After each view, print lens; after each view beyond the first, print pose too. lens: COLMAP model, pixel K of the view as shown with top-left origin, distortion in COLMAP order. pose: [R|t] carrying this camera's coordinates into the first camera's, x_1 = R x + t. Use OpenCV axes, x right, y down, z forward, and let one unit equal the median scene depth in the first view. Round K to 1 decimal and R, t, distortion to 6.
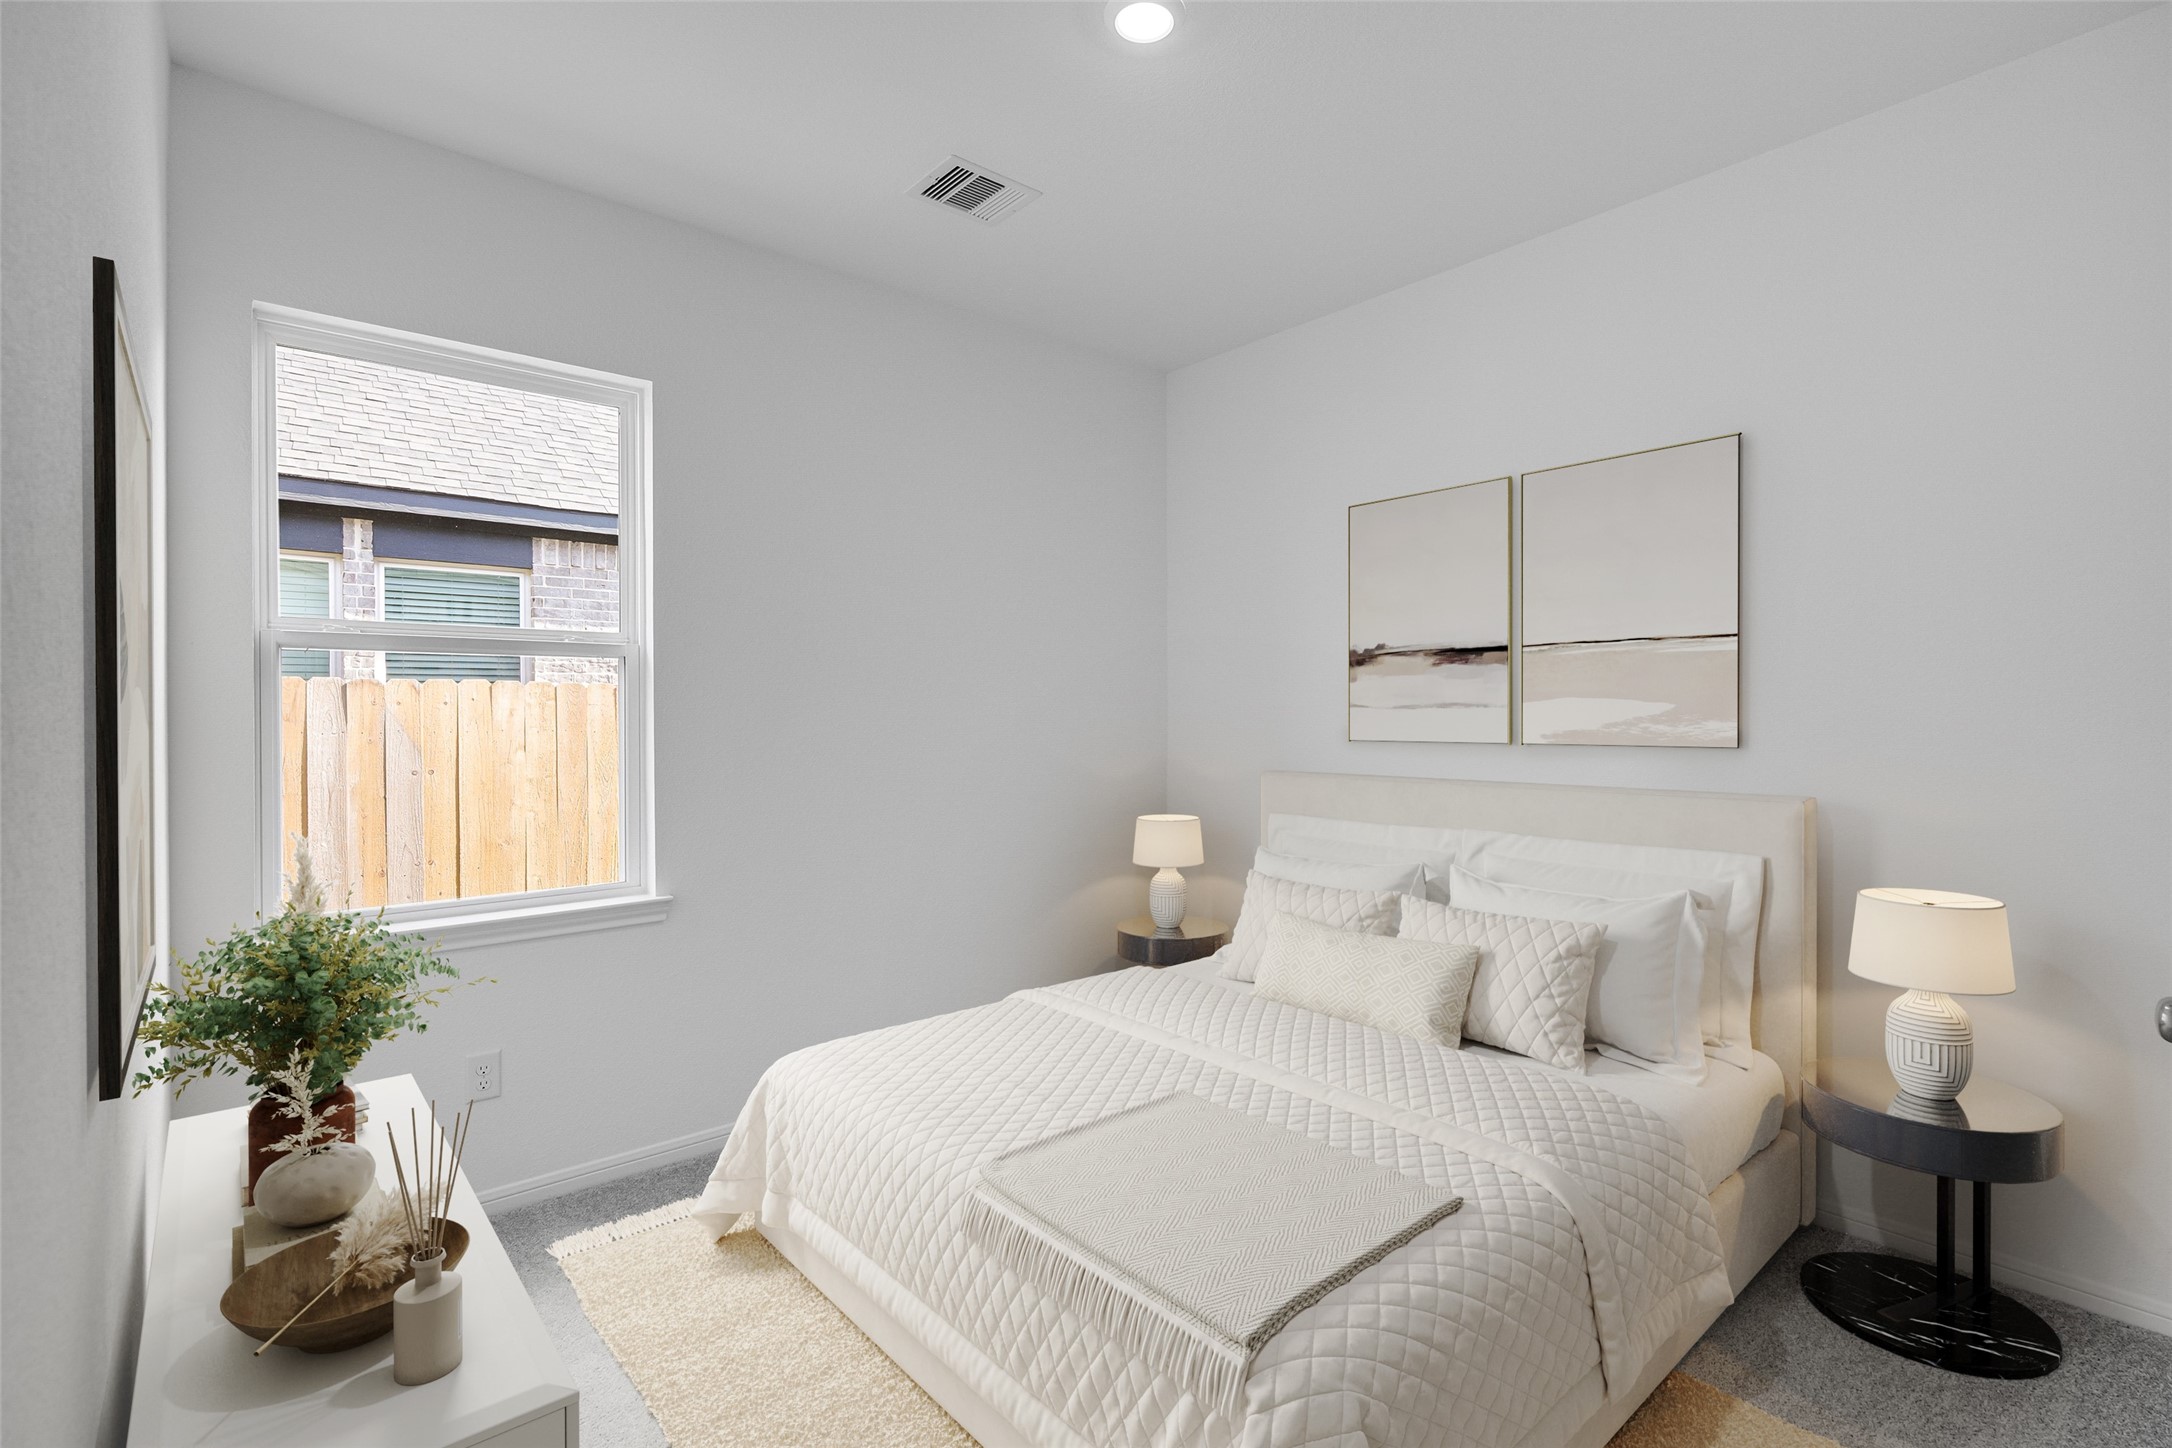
lens RADIAL K [[996.4, 0, 1086.0], [0, 996.4, 724.0], [0, 0, 1]] dist [0.000193, -0.000048]
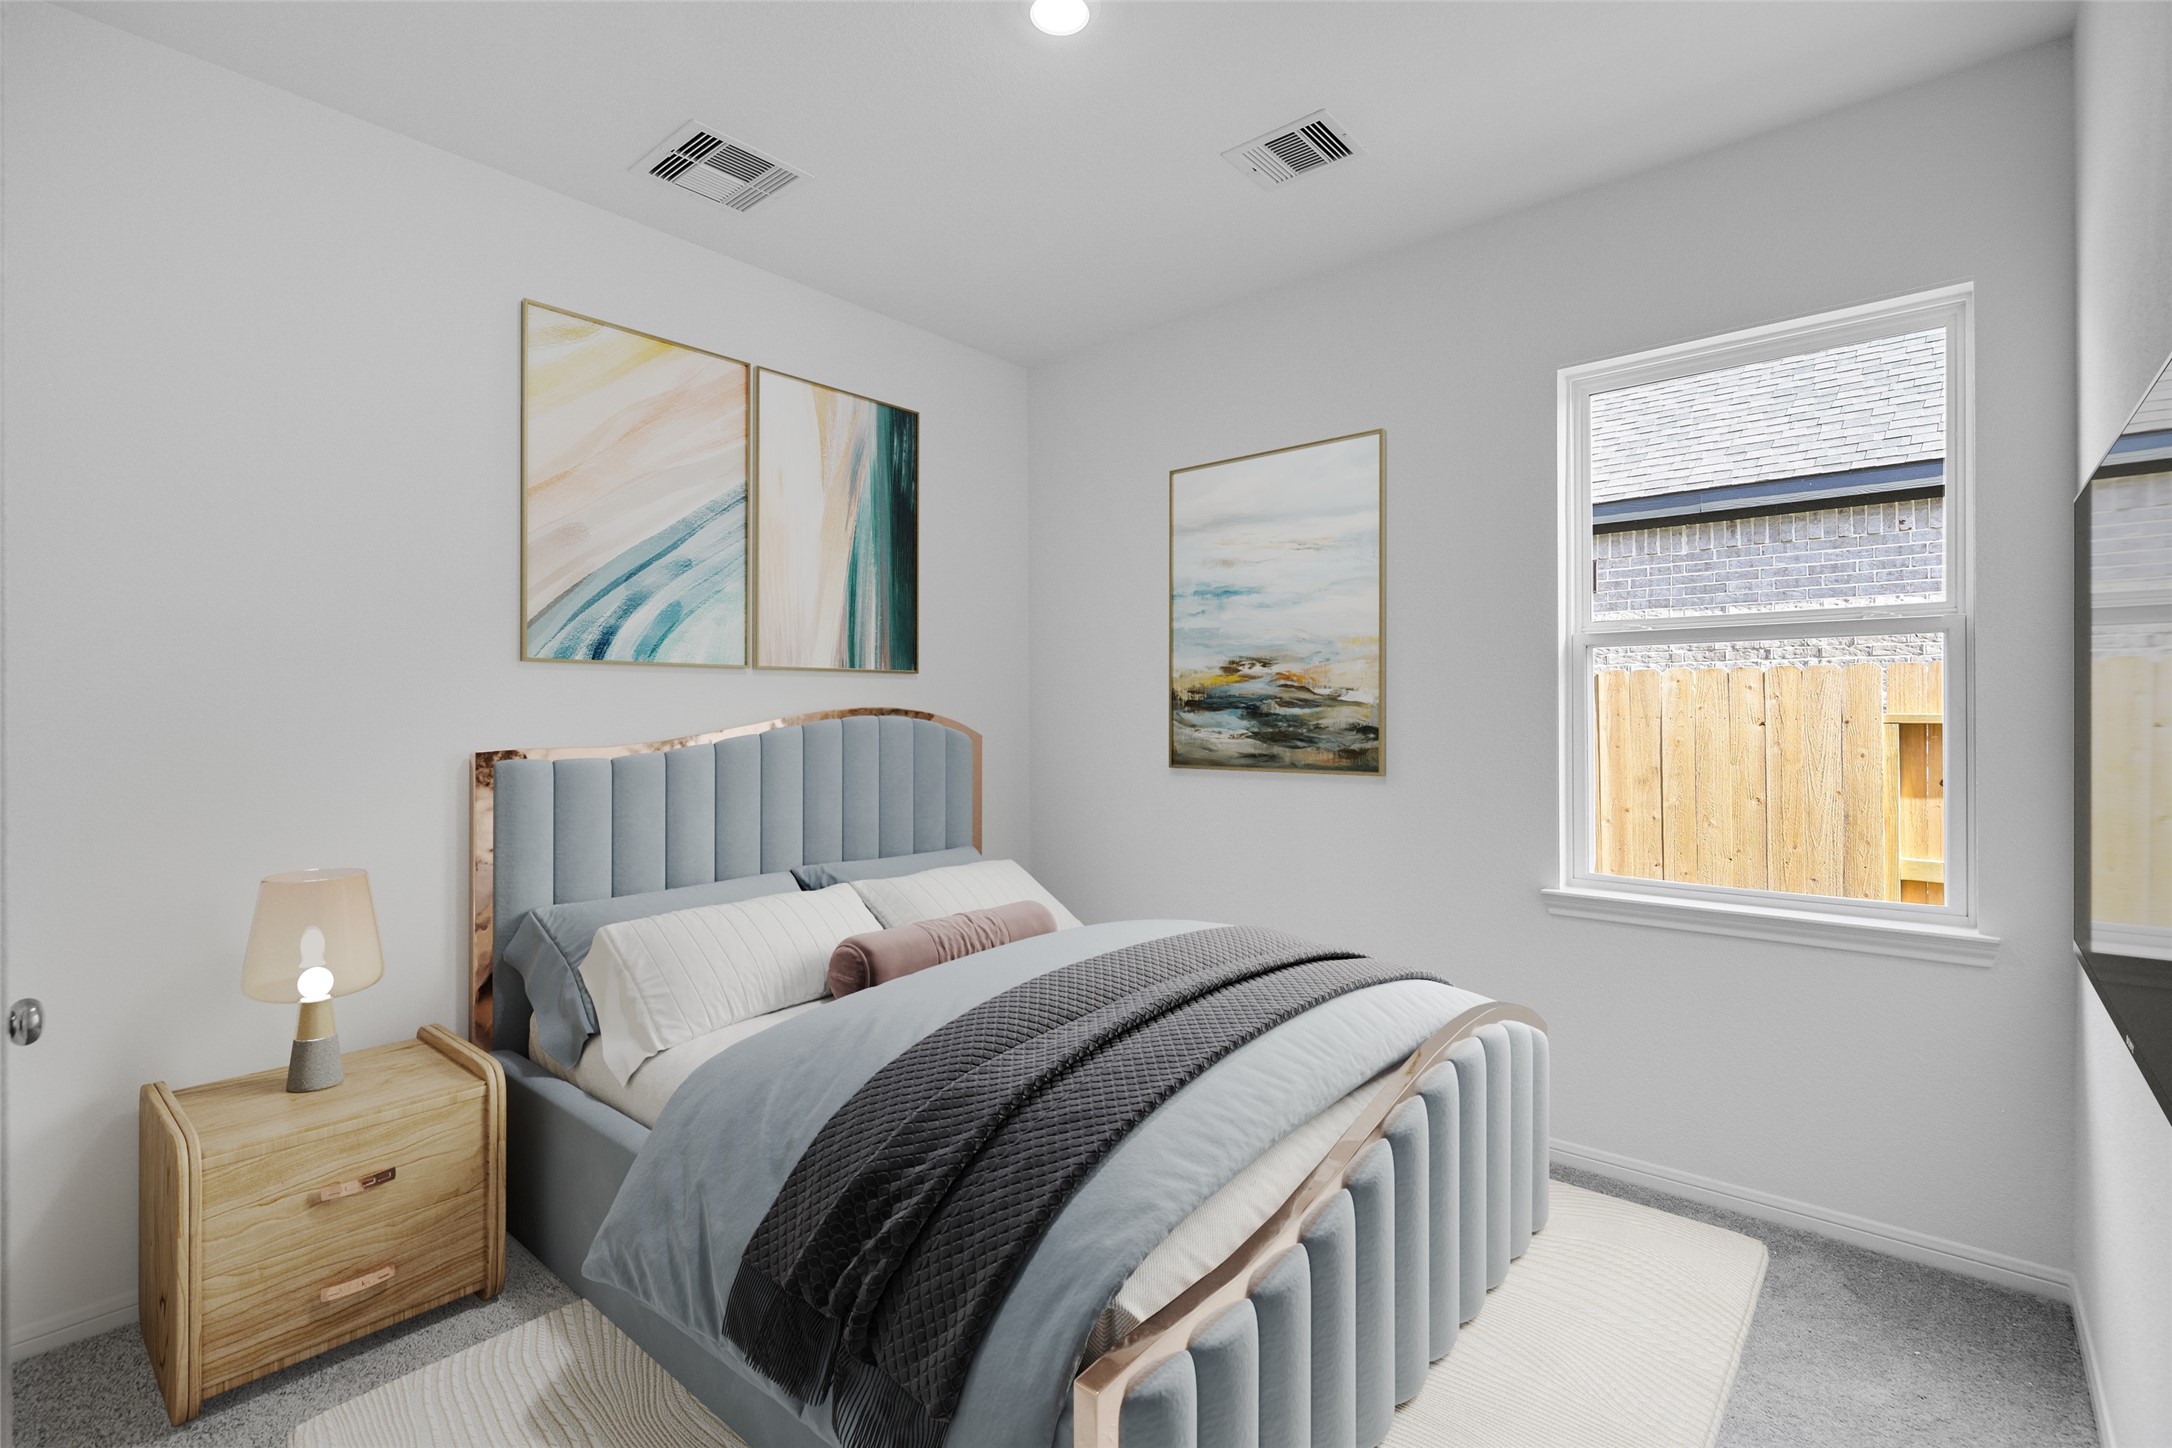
lens RADIAL K [[996.4, 0, 1086.0], [0, 996.4, 724.0], [0, 0, 1]] dist [0.000193, -0.000048]
pose [[0.149937, 0.007223, -0.988669, 0.251396], [-0.008143, 0.999948, 0.006071, 0.012208], [0.988662, 0.007140, 0.149989, 0.177655]]
